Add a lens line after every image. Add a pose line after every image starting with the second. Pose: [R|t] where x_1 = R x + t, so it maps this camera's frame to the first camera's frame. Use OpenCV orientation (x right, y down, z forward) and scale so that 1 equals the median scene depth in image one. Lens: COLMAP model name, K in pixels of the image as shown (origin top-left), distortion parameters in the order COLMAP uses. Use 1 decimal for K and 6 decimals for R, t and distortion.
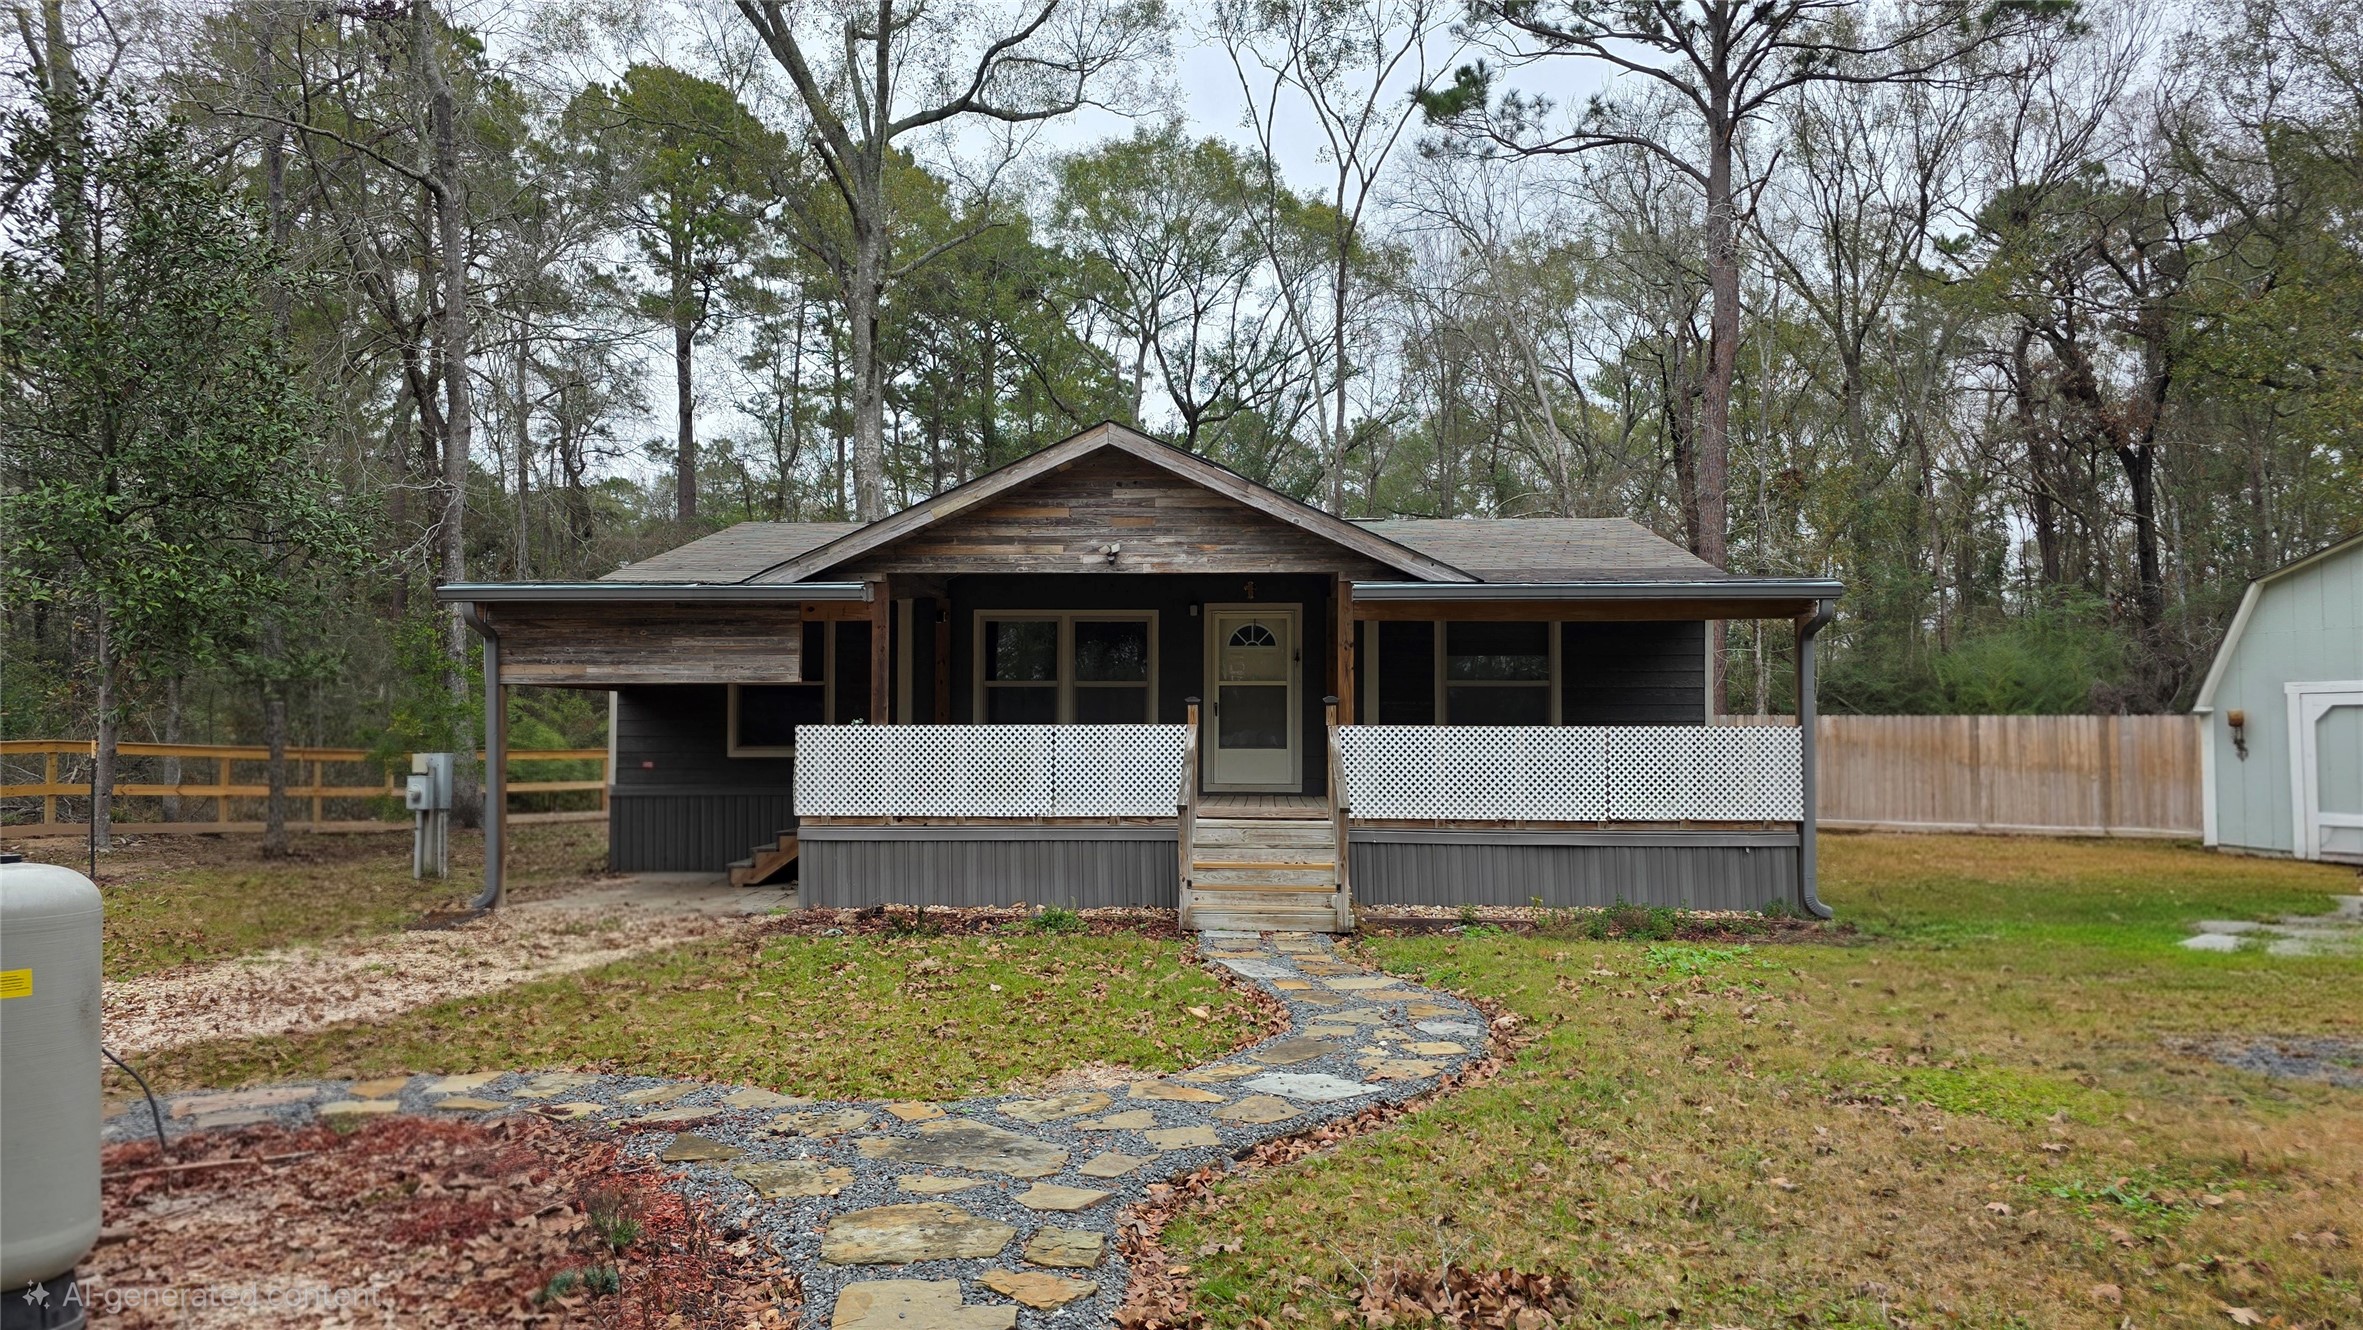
lens RADIAL K [[1627.7, 0, 1151.7], [0, 1627.7, 674.7], [0, 0, 1]] dist [0.071357, -0.072720]
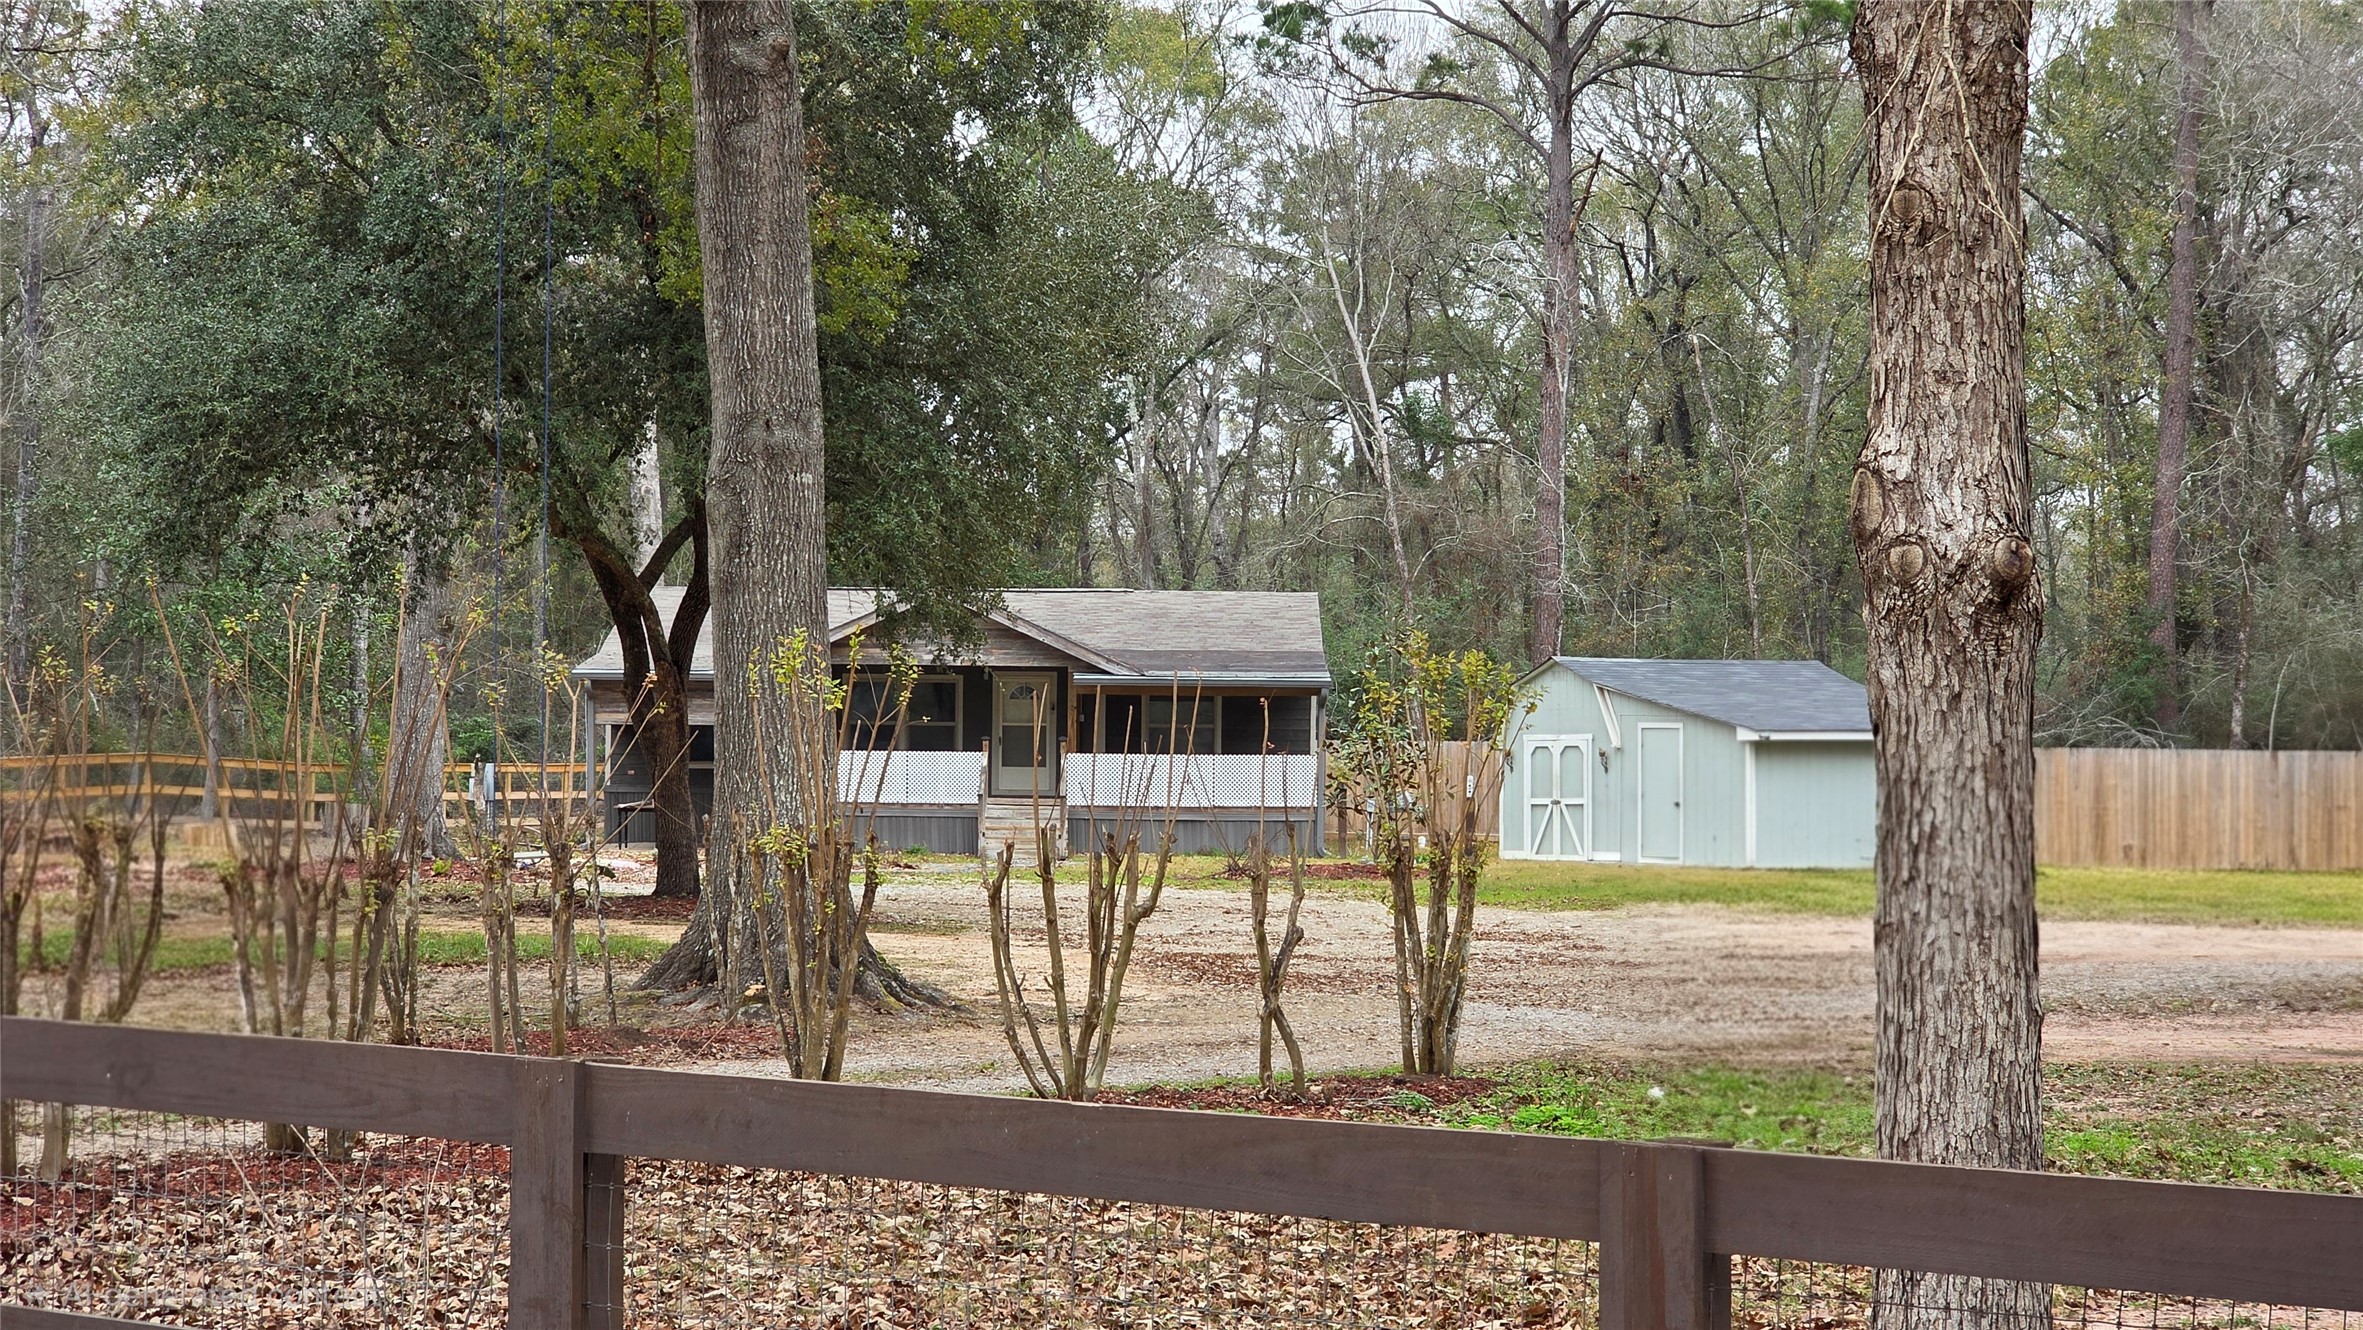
lens RADIAL K [[4689.0, 0, 1049.5], [0, 4689.0, 656.9], [0, 0, 1]] dist [-0.012708, 0.000000]
pose [[0.999213, 0.006222, 0.039182, -0.105911], [-0.006850, 0.999850, 0.015903, -0.154979], [-0.039077, -0.016159, 0.999106, -4.114376]]
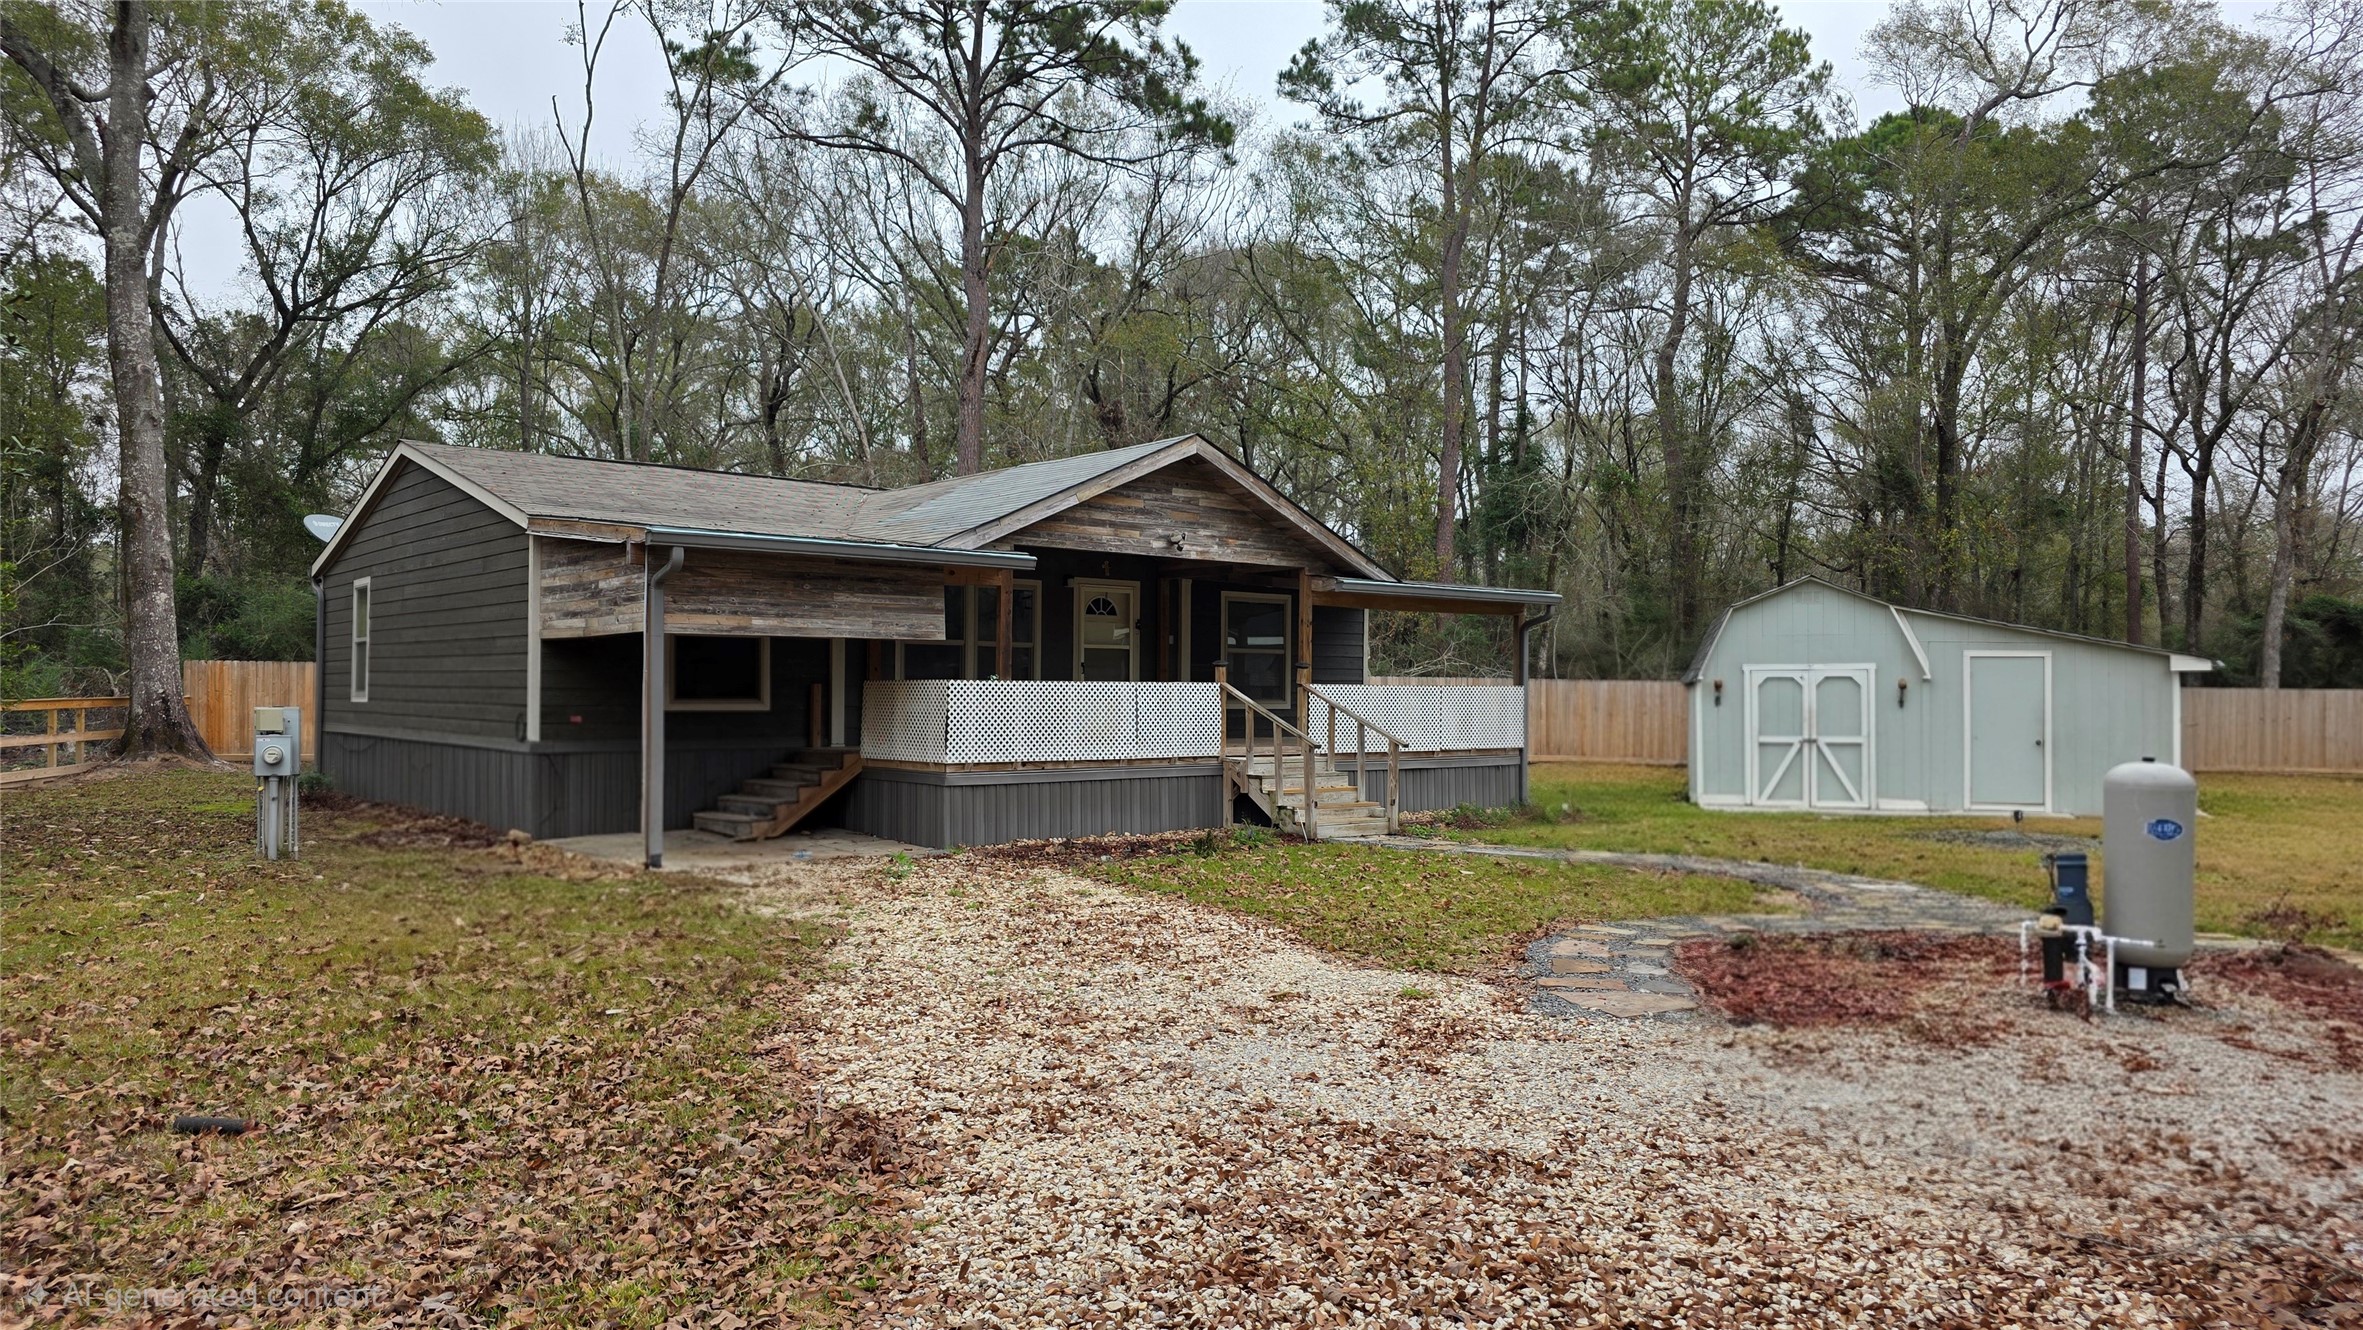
lens RADIAL K [[1627.7, 0, 1218.2], [0, 1627.7, 691.8], [0, 0, 1]] dist [0.071357, -0.072720]
pose [[0.718582, 0.003685, 0.695432, -0.844070], [-0.031303, 0.999144, 0.027050, 0.004014], [-0.694737, -0.041207, 0.718082, 0.099029]]
